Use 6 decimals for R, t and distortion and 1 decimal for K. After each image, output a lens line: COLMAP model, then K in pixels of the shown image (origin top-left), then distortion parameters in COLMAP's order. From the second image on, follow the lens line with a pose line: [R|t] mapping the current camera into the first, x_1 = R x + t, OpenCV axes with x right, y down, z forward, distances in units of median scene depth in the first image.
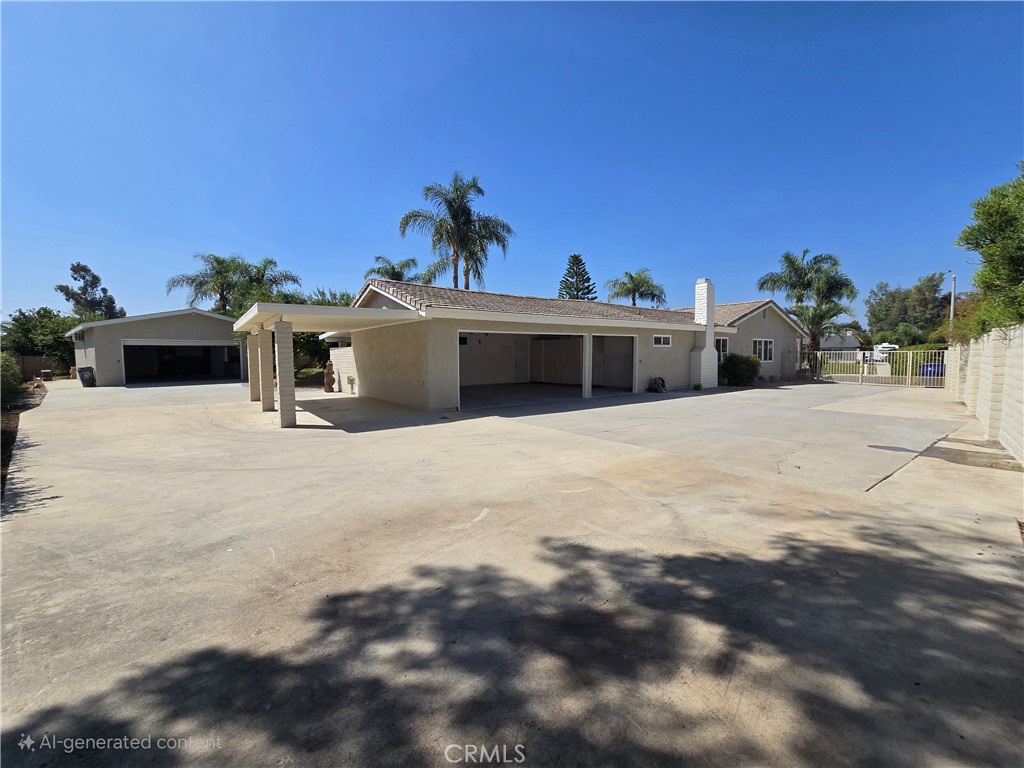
lens RADIAL K [[420.2, 0, 515.4], [0, 420.2, 380.7], [0, 0, 1]] dist [0.002546, 0.002167]
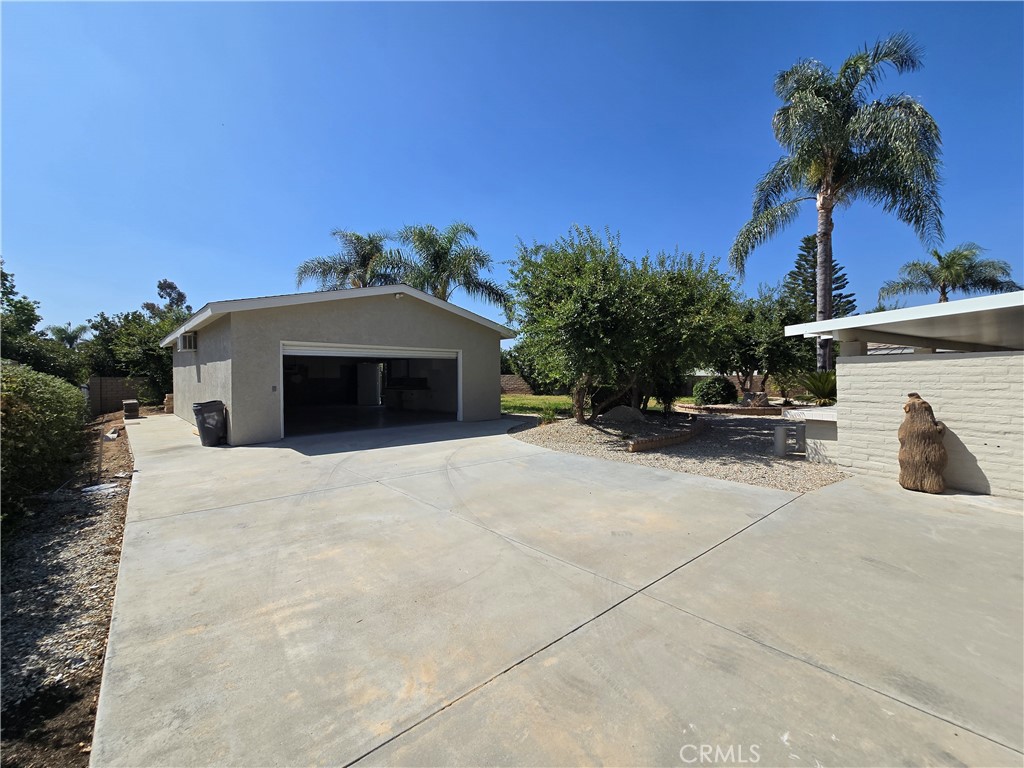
lens RADIAL K [[420.2, 0, 516.6], [0, 420.2, 383.1], [0, 0, 1]] dist [0.002546, 0.002167]
pose [[0.995668, 0.008160, -0.092624, -0.422893], [-0.012799, 0.998687, -0.049604, -0.022501], [0.092098, 0.050574, 0.994465, 0.377430]]
